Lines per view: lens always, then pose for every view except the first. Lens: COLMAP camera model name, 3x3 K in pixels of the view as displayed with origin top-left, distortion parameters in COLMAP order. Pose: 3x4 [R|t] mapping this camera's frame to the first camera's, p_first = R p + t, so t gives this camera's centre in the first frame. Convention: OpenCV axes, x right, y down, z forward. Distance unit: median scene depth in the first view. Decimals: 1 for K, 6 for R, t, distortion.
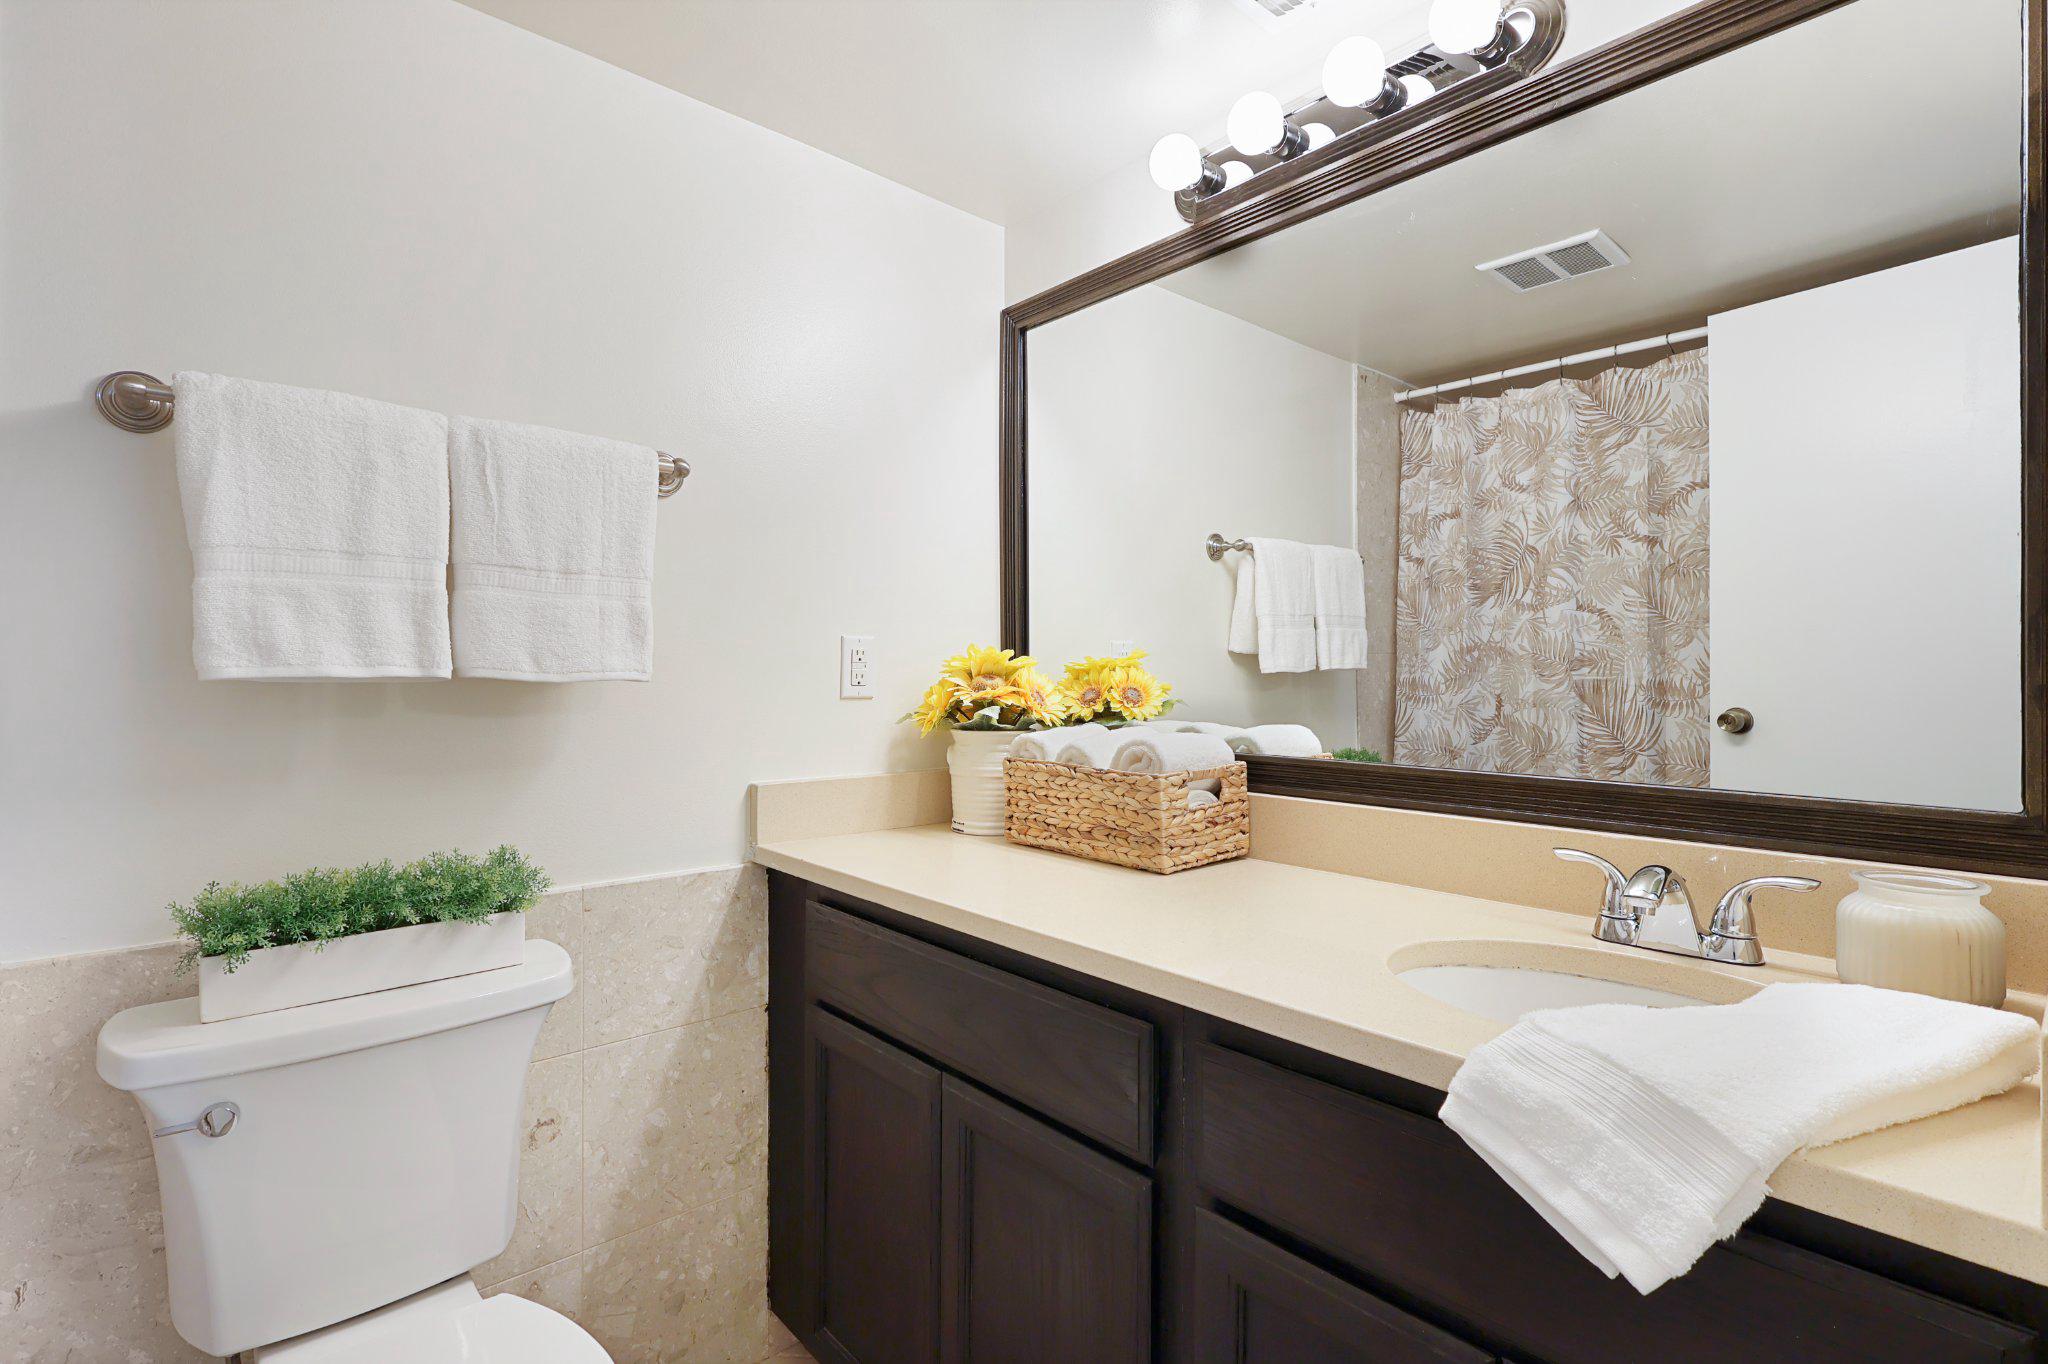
lens RADIAL K [[950.2, 0, 1026.6], [0, 950.2, 676.2], [0, 0, 1]] dist [0.000260, 0.000582]
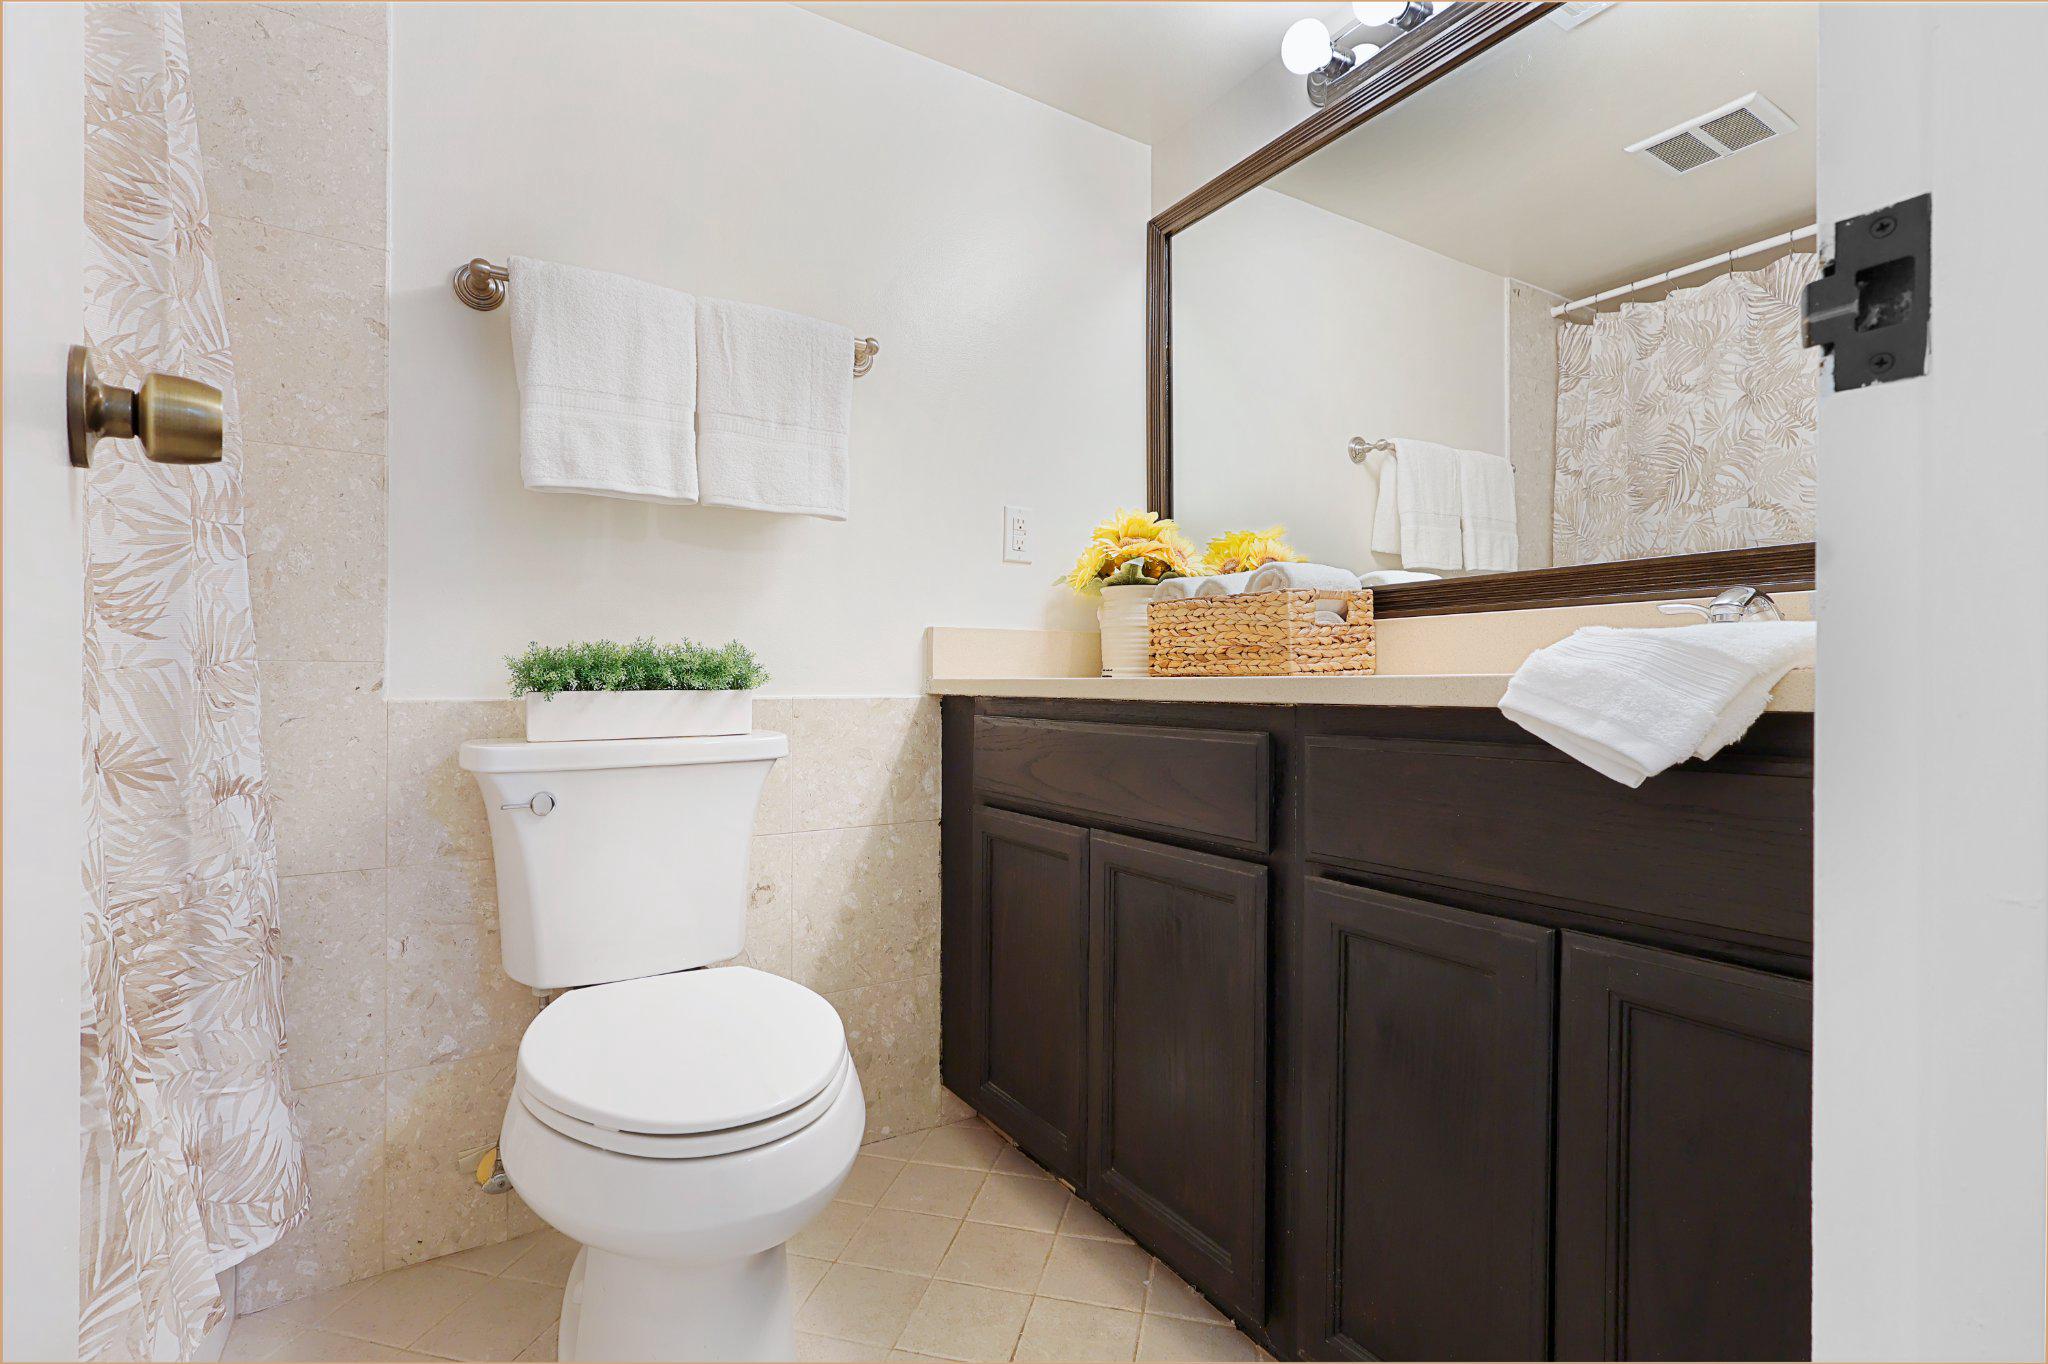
lens RADIAL K [[950.2, 0, 1027.3], [0, 950.2, 686.4], [0, 0, 1]] dist [0.000260, 0.000582]
pose [[0.986517, 0.000779, -0.163657, 0.020736], [-0.001882, 0.999977, -0.006584, 0.208609], [0.163648, 0.006803, 0.986495, -0.130249]]
